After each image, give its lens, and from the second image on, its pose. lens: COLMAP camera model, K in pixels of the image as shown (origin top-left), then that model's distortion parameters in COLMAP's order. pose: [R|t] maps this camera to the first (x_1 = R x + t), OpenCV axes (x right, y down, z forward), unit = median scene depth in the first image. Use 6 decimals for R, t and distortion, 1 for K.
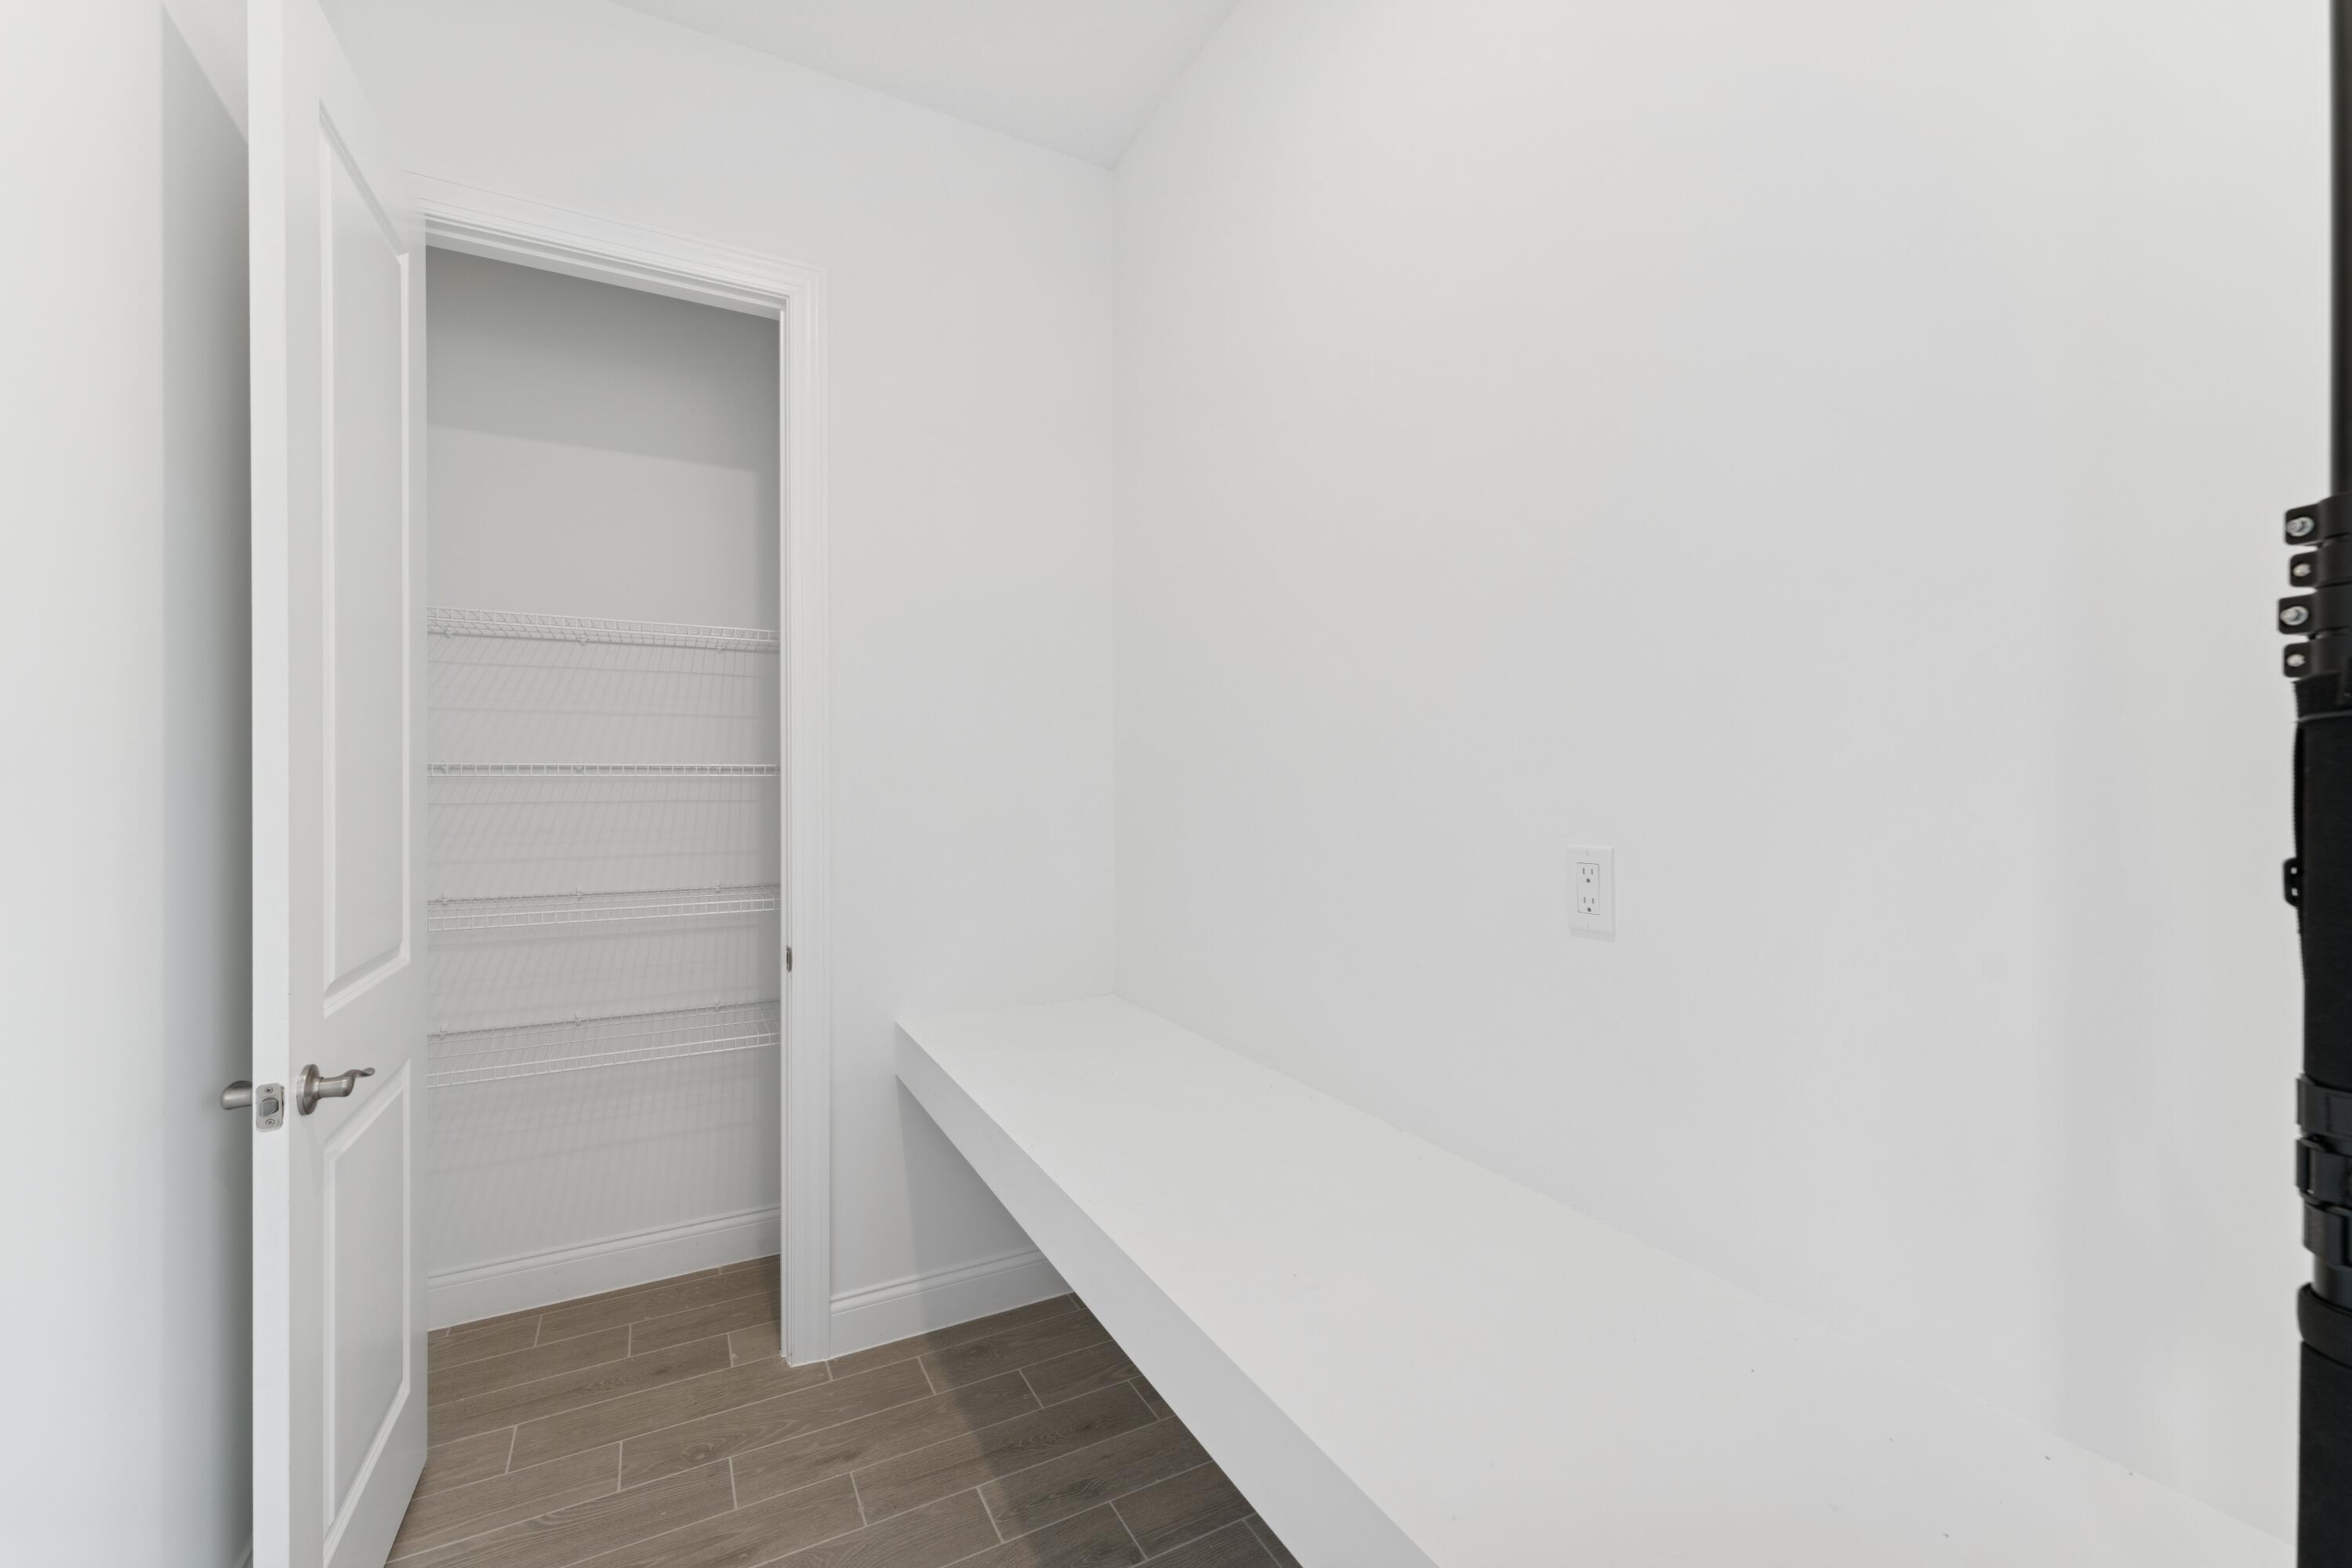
lens RADIAL K [[972.9, 0, 1176.0], [0, 972.9, 784.0], [0, 0, 1]] dist [0.004400, 0.000735]
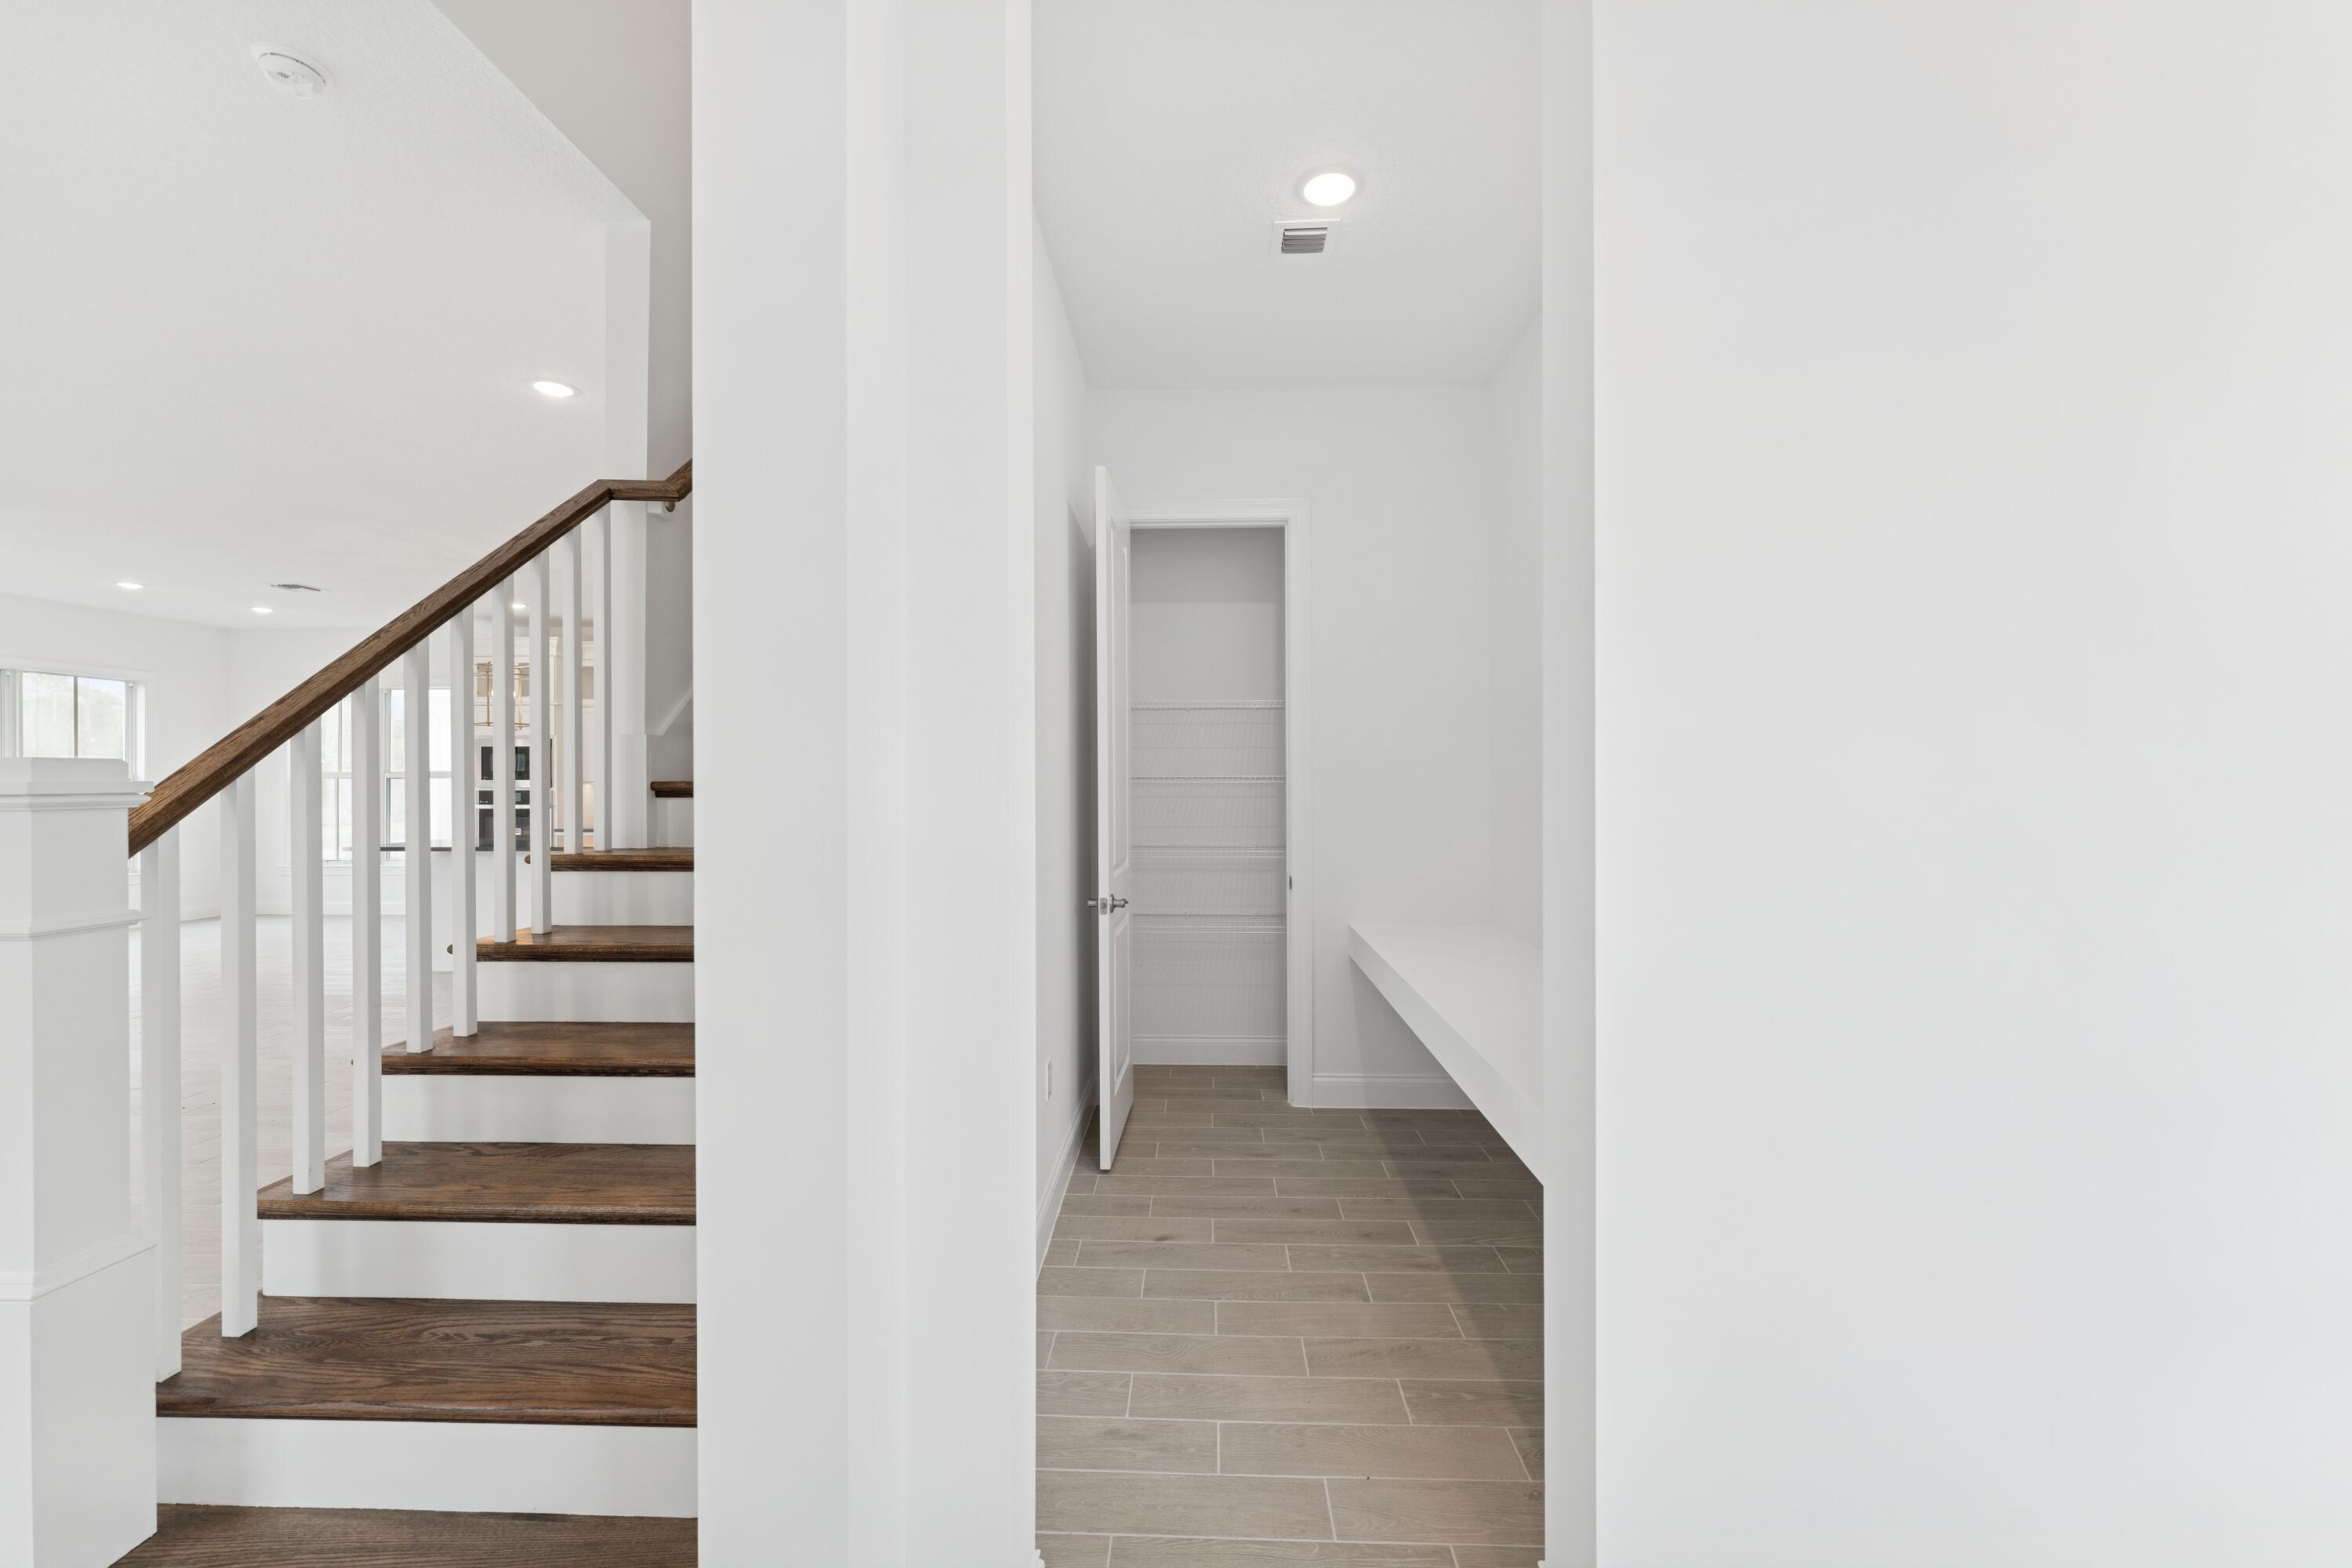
lens RADIAL K [[972.9, 0, 1176.0], [0, 972.9, 784.0], [0, 0, 1]] dist [0.004400, 0.000735]
pose [[0.866761, -0.004803, -0.498700, 0.316458], [0.003049, 0.999986, -0.004332, 0.003090], [0.498714, 0.002234, 0.866764, -0.663552]]
